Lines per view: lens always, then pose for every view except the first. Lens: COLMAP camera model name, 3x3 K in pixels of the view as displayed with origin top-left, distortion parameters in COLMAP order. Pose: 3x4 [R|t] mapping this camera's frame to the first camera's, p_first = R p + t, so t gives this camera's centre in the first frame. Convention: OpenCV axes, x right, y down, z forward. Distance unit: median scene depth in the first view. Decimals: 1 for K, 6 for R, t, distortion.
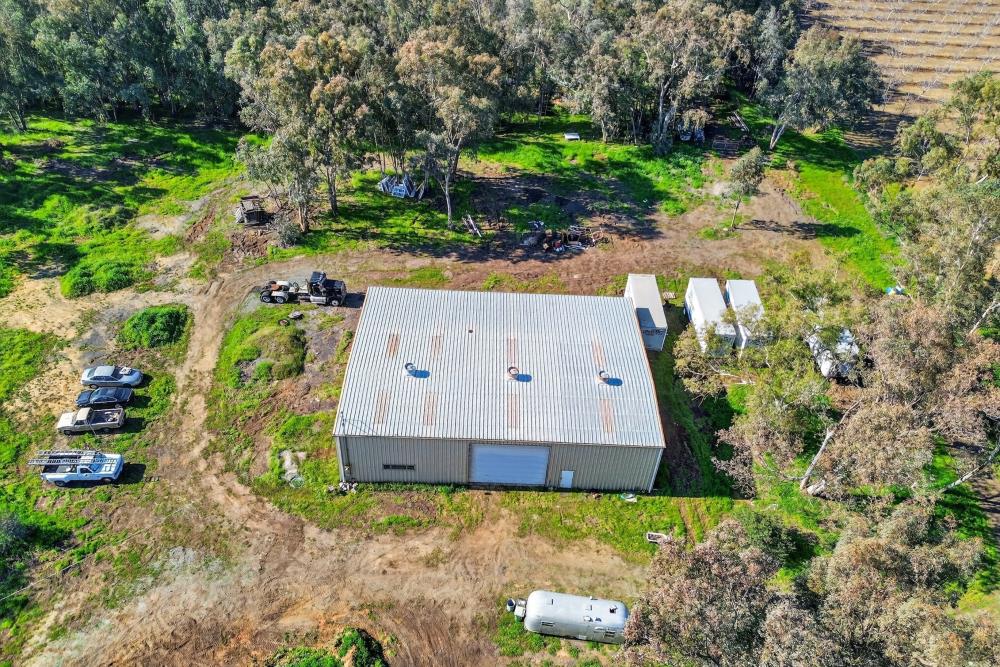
lens RADIAL K [[736.6, 0, 497.6], [0, 736.6, 347.8], [0, 0, 1]] dist [0.052260, -0.006472]
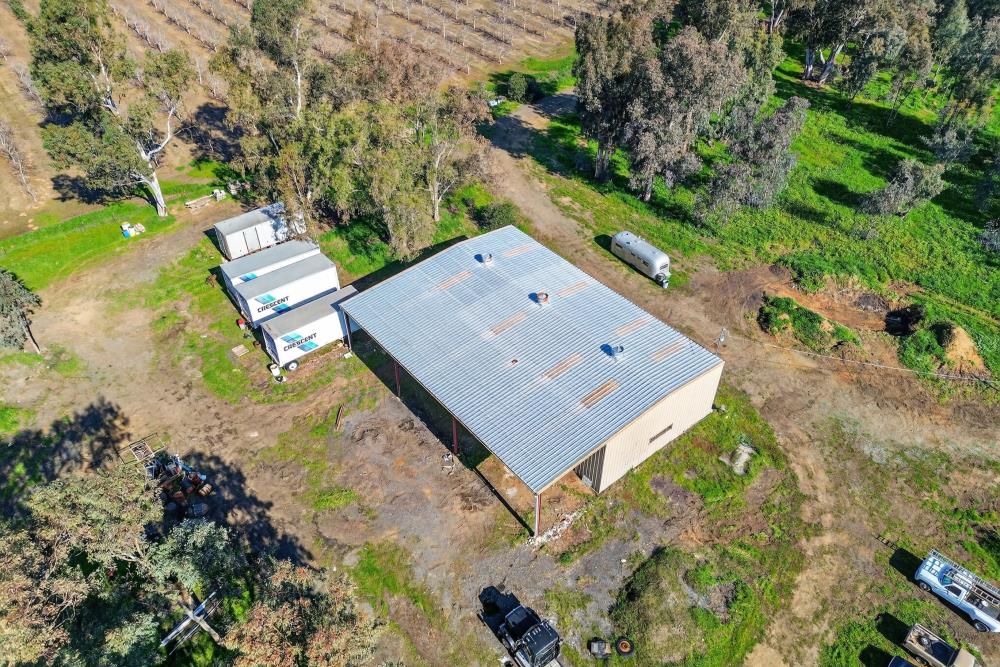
lens RADIAL K [[706.2, 0, 500.0], [0, 706.2, 333.5], [0, 0, 1]] dist [0.086299, -0.076777]
pose [[-0.634501, -0.537147, 0.555771, -0.400221], [0.490646, 0.275685, 0.826598, -0.619401], [-0.597222, 0.797164, 0.088627, 0.777472]]
